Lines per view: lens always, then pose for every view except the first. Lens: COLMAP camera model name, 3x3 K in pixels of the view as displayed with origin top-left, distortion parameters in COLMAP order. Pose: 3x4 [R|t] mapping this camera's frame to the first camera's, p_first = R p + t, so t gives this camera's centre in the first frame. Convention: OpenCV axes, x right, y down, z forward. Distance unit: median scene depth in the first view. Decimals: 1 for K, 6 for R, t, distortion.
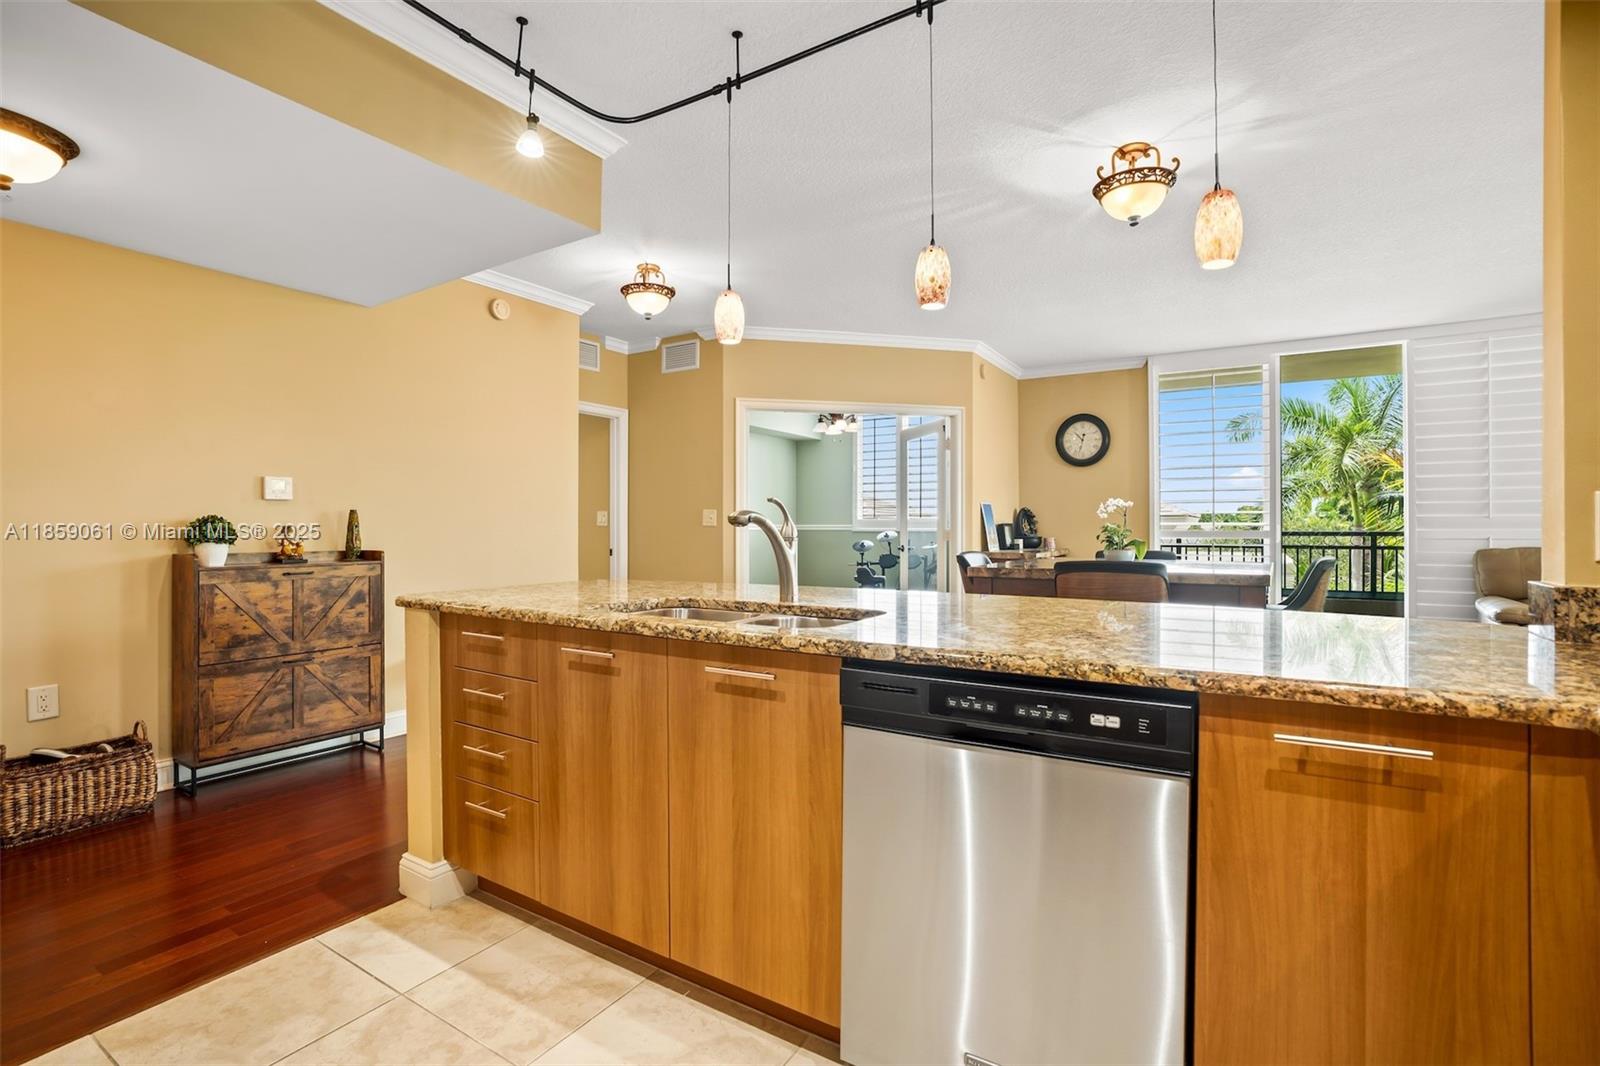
lens RADIAL K [[733.8, 0, 801.0], [0, 733.8, 526.3], [0, 0, 1]] dist [-0.030611, 0.002188]
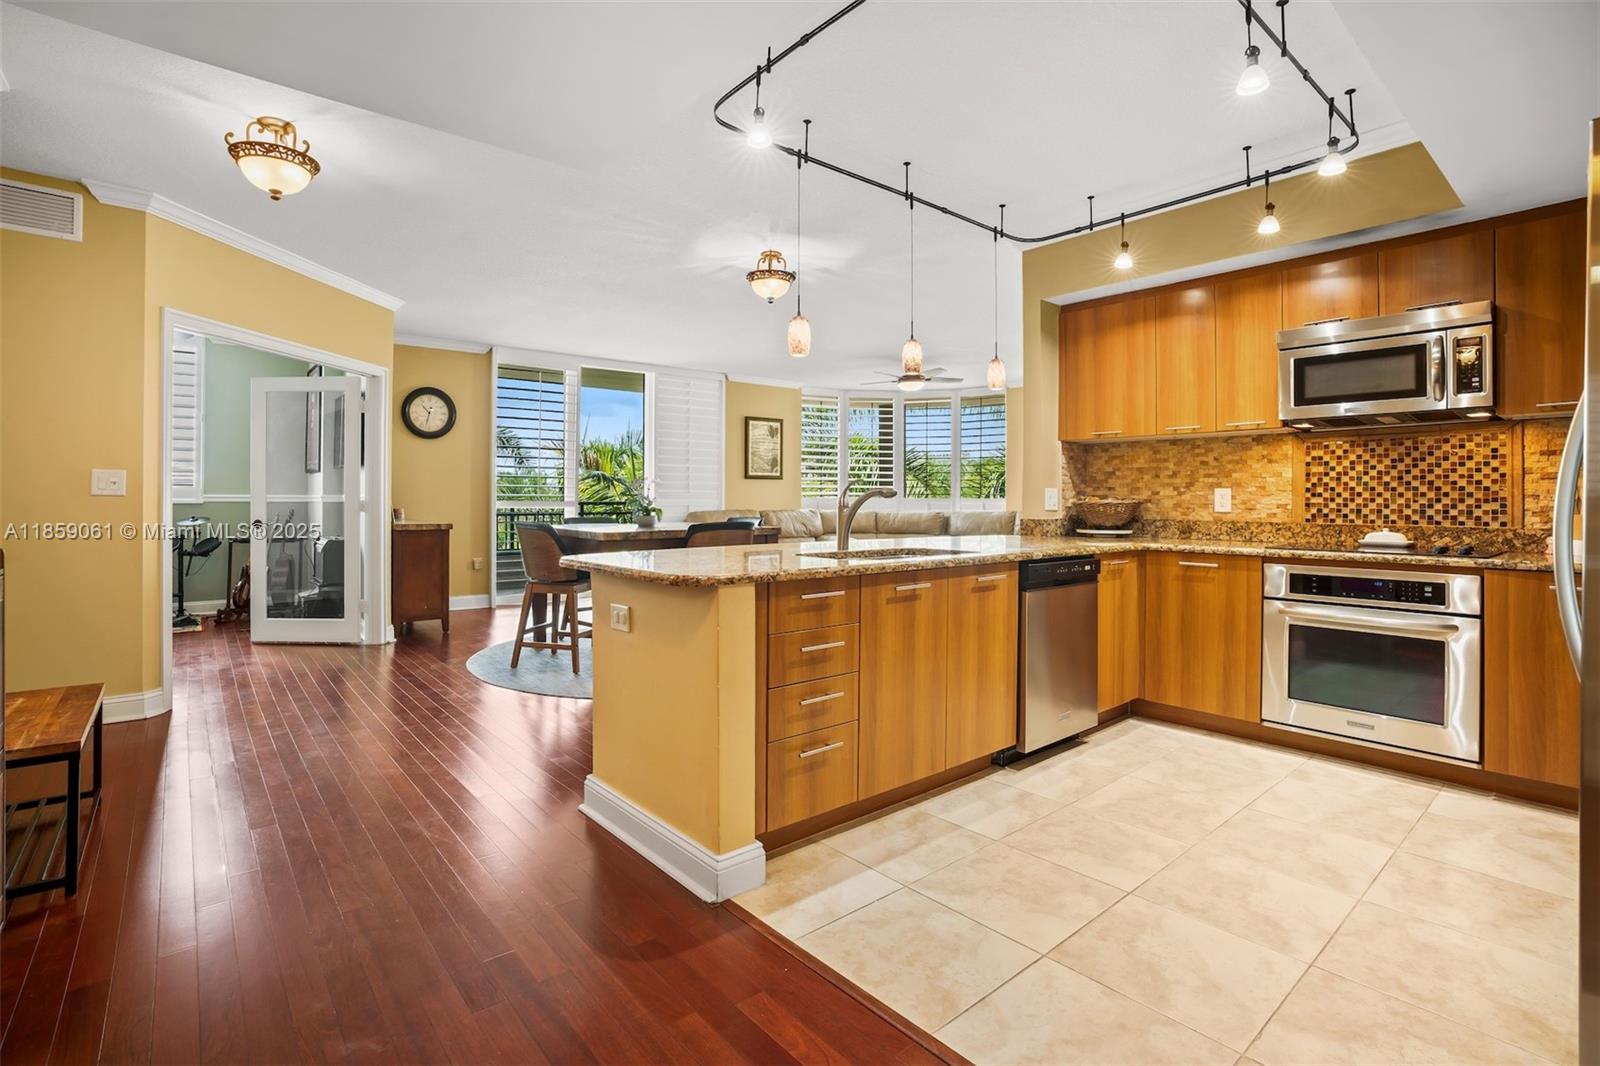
lens RADIAL K [[733.8, 0, 809.6], [0, 733.8, 497.6], [0, 0, 1]] dist [-0.030611, 0.002188]
pose [[0.310255, 0.001114, 0.950653, -1.578158], [-0.001181, 0.999999, -0.000787, 0.000672], [-0.950653, -0.000878, 0.310256, 0.692085]]
